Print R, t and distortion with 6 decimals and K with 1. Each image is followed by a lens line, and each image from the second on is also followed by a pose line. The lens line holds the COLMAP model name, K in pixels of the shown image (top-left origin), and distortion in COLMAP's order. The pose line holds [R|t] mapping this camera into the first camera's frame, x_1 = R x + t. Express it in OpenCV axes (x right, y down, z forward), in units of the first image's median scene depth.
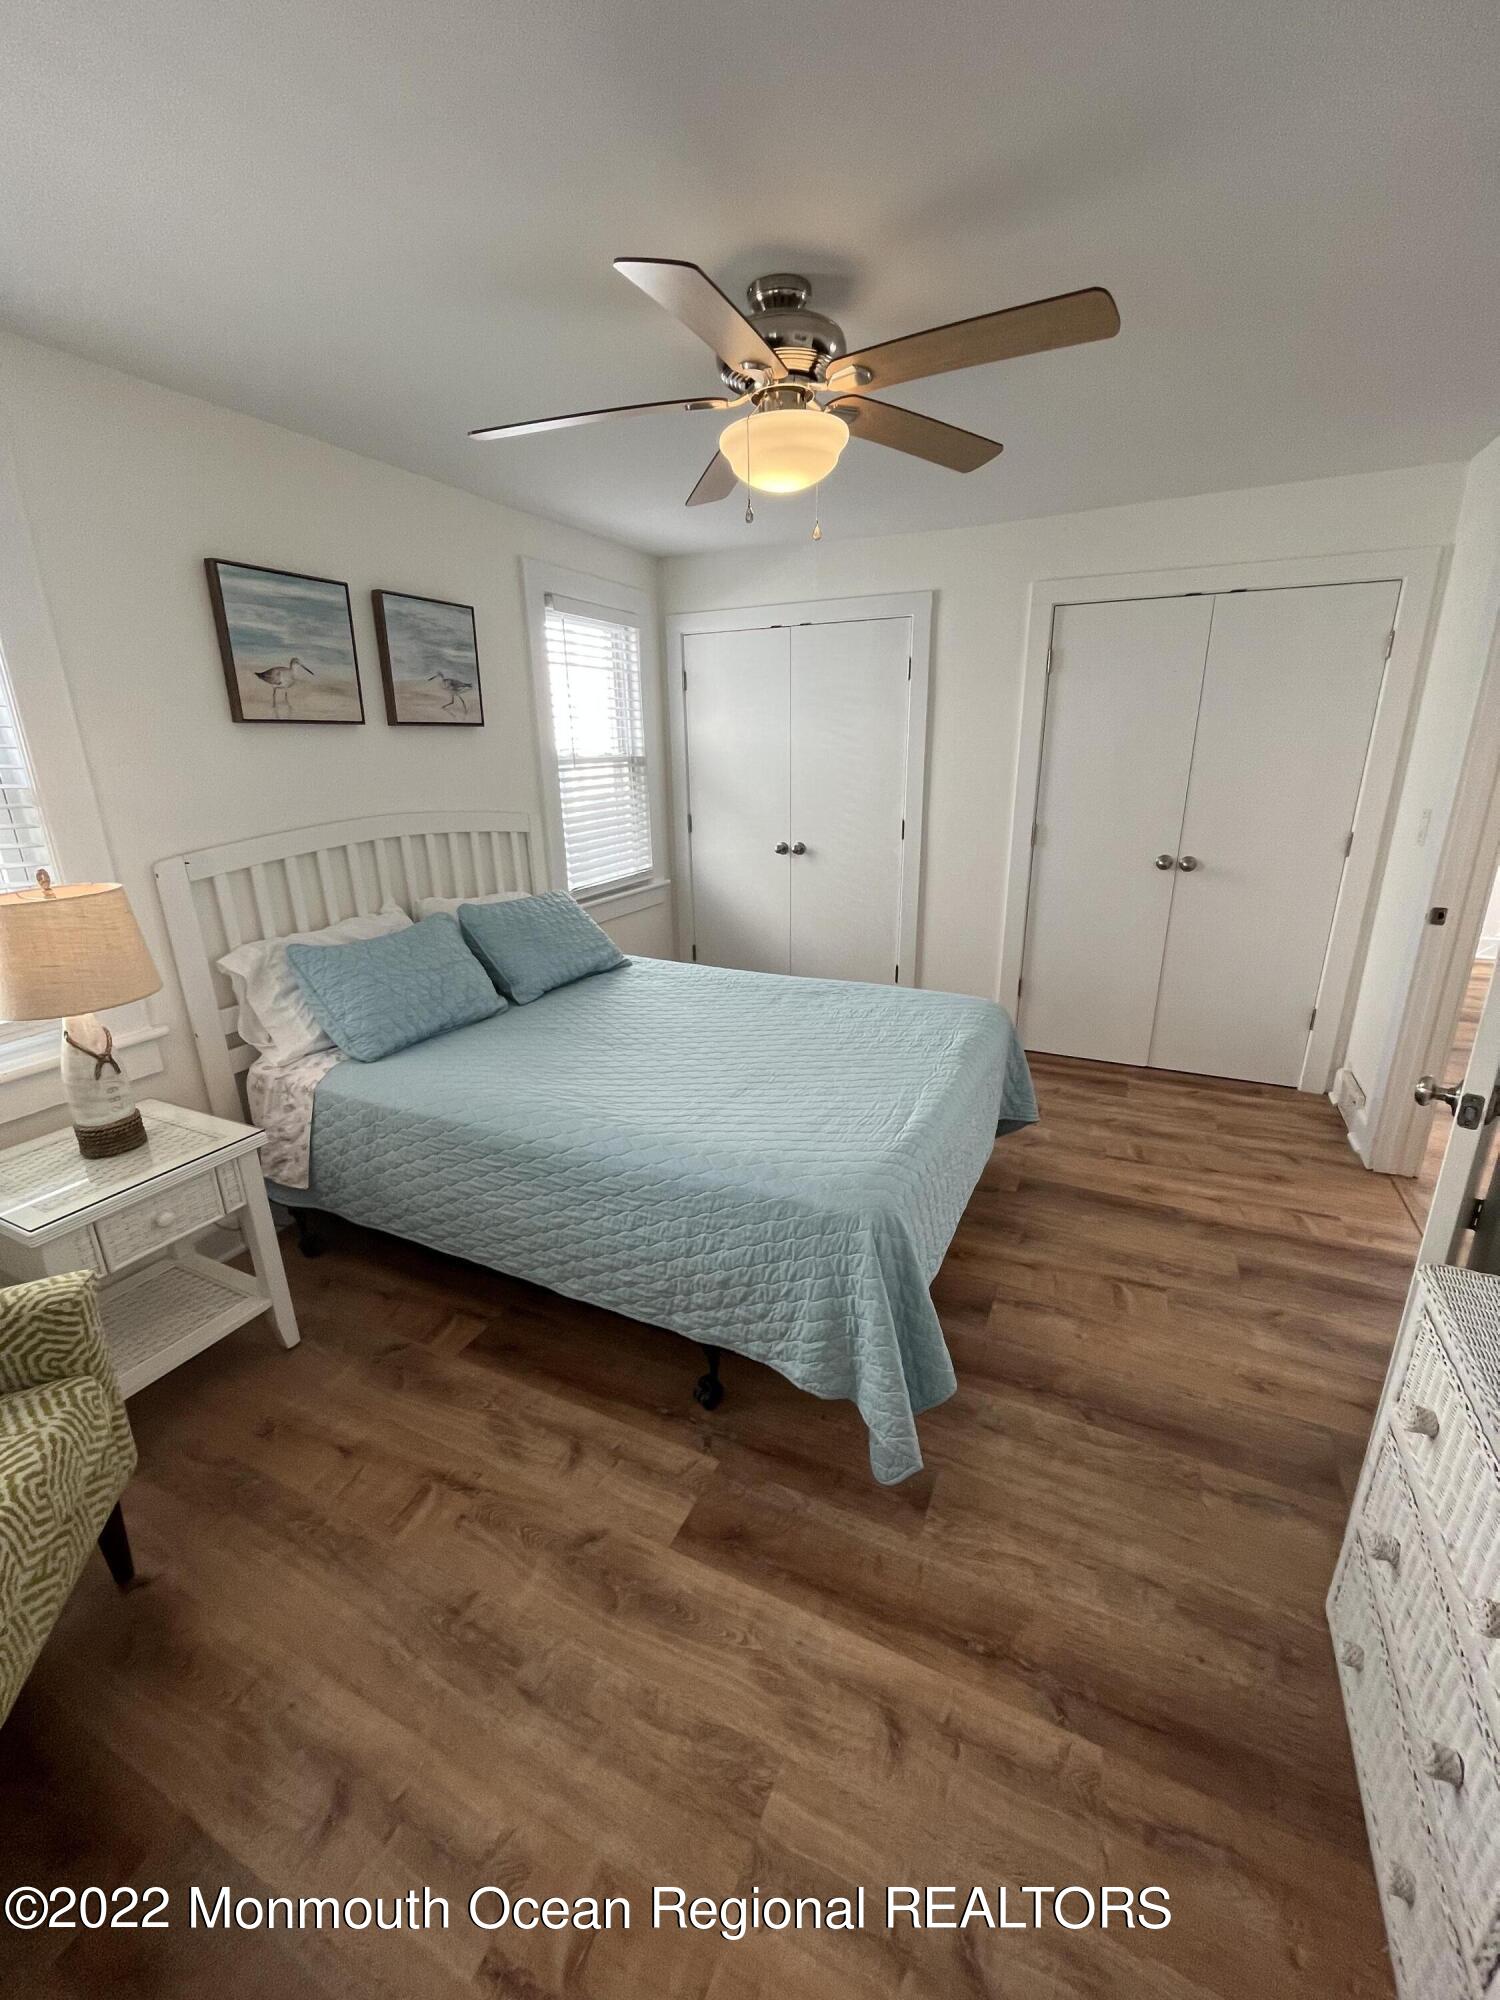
lens RADIAL K [[812.3, 0, 750.0], [0, 812.3, 1000.0], [0, 0, 1]] dist [0.002818, 0.000442]
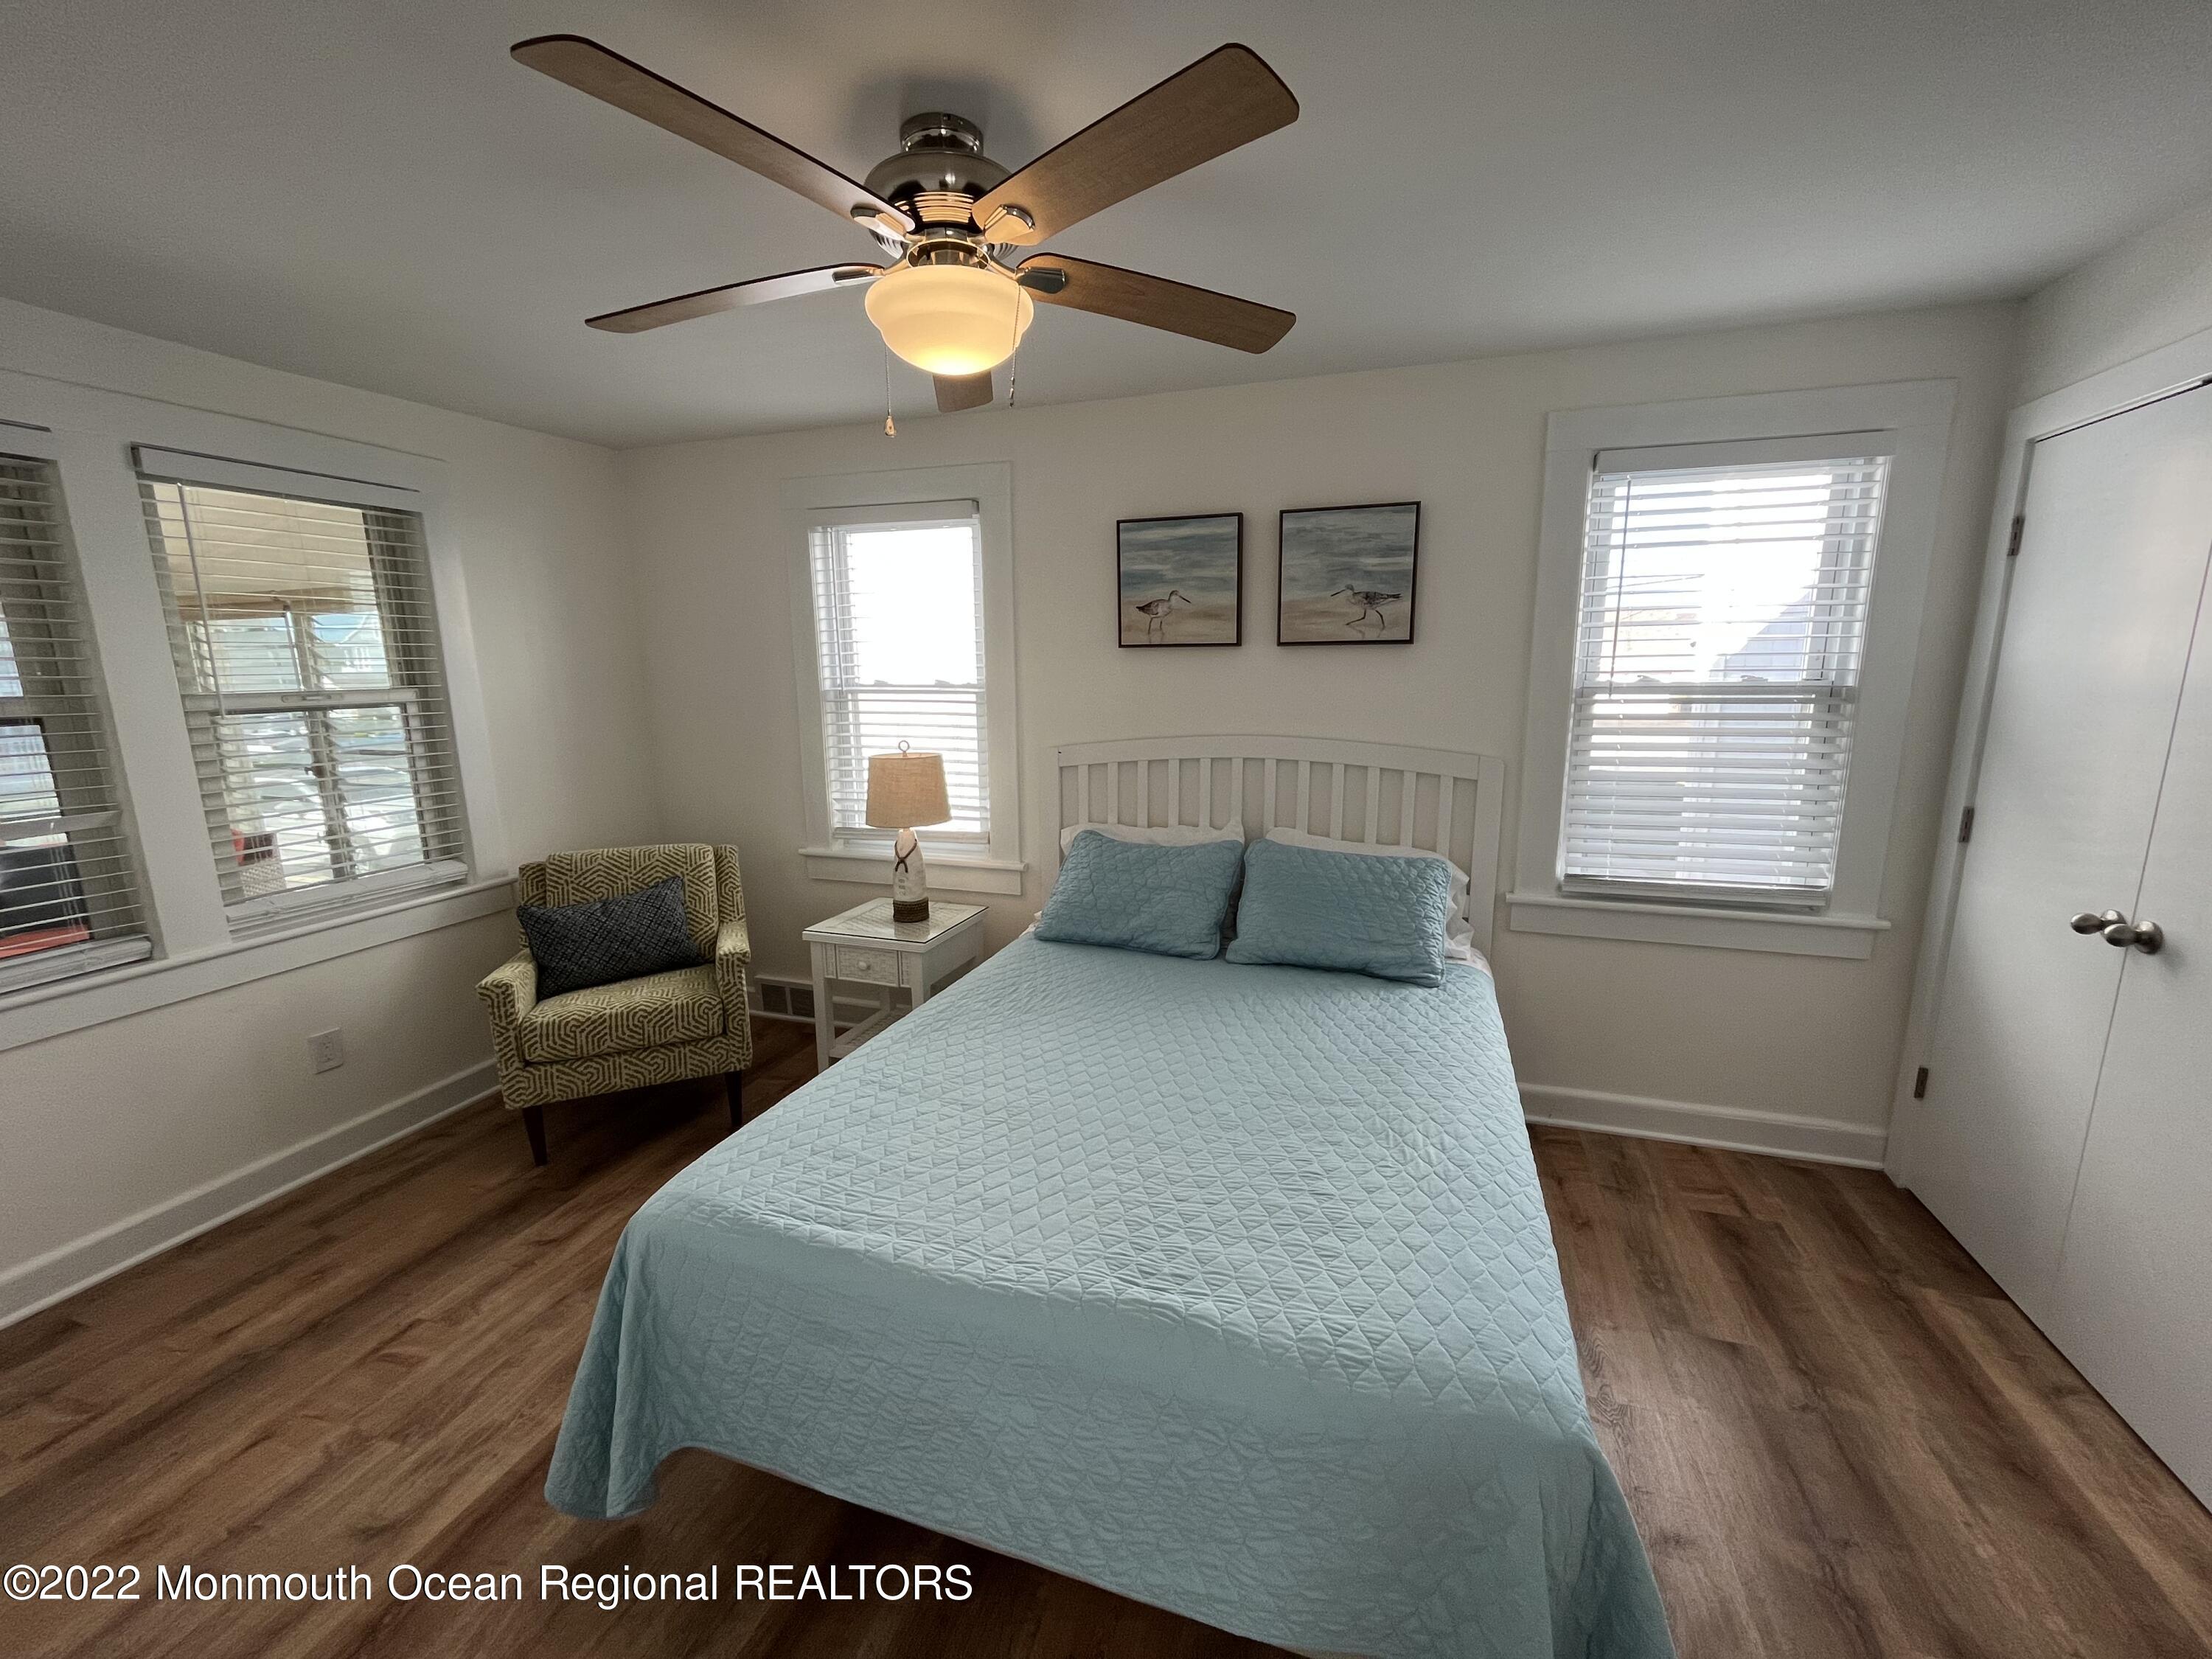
lens RADIAL K [[898.4, 0, 1106.0], [0, 898.4, 829.5], [0, 0, 1]] dist [0.002818, 0.000442]
pose [[0.129416, 0.205757, -0.970008, 0.587591], [-0.289436, 0.943473, 0.161513, -0.238392], [0.948408, 0.259853, 0.181654, 0.651537]]
